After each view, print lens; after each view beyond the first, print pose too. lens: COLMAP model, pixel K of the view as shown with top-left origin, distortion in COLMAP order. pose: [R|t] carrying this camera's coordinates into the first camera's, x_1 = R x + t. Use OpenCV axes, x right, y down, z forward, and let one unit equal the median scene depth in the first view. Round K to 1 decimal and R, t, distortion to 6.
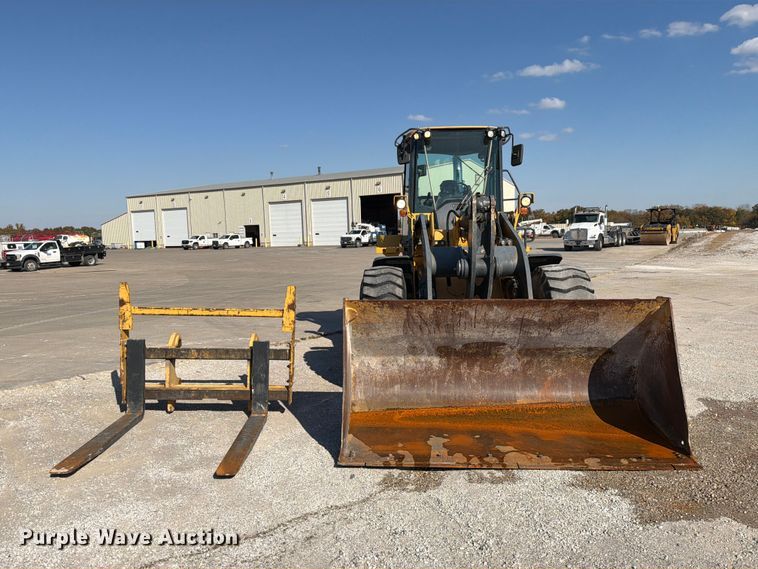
lens RADIAL K [[627.6, 0, 372.8], [0, 627.6, 286.4], [0, 0, 1]] dist [0.052050, 0.001656]
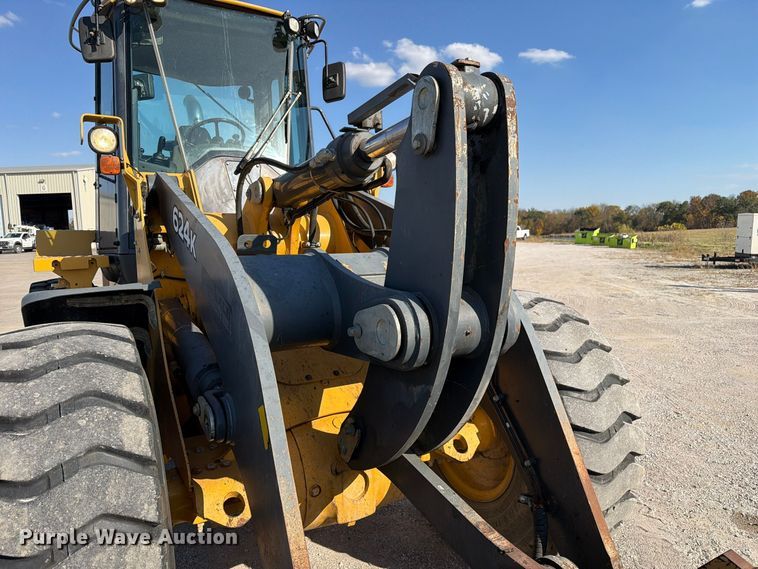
lens RADIAL K [[536.3, 0, 386.5], [0, 536.3, 284.0], [0, 0, 1]] dist [-0.003220, -0.005705]
pose [[0.839566, -0.047708, 0.541158, 0.002112], [0.046776, 0.998785, 0.015484, -0.008988], [-0.541240, 0.012314, 0.840778, 0.131980]]
